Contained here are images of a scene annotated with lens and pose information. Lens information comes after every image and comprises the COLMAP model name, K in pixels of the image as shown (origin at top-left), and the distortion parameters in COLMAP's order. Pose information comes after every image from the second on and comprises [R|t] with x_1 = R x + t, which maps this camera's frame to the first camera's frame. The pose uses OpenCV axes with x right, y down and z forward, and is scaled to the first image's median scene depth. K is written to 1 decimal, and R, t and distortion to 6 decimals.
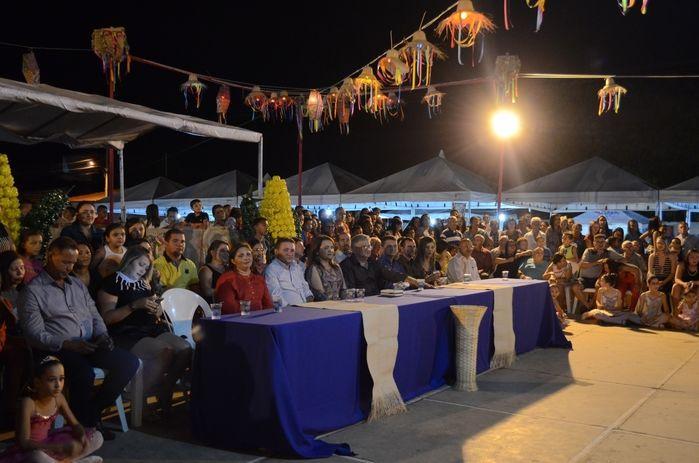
lens RADIAL K [[695.7, 0, 347.8], [0, 695.7, 232.0], [0, 0, 1]] dist [-0.065259, 0.009473]
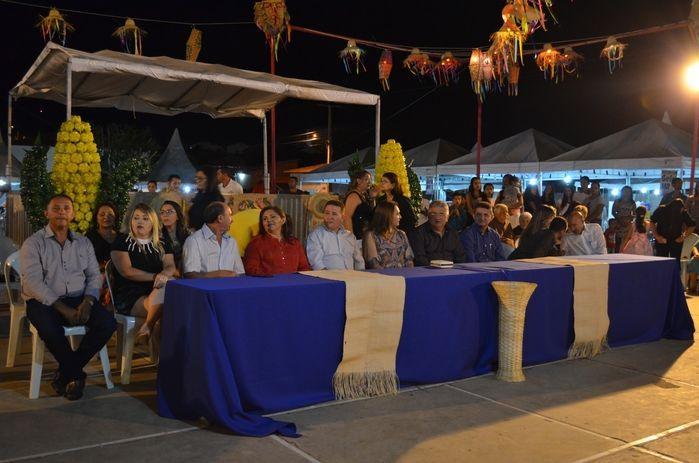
lens RADIAL K [[700.9, 0, 349.7], [0, 700.9, 231.8], [0, 0, 1]] dist [-0.067330, -0.001328]
pose [[0.938887, 0.021569, -0.343548, 0.175833], [-0.007777, 0.999109, 0.041473, 0.006165], [0.344137, -0.036267, 0.938219, 0.078132]]
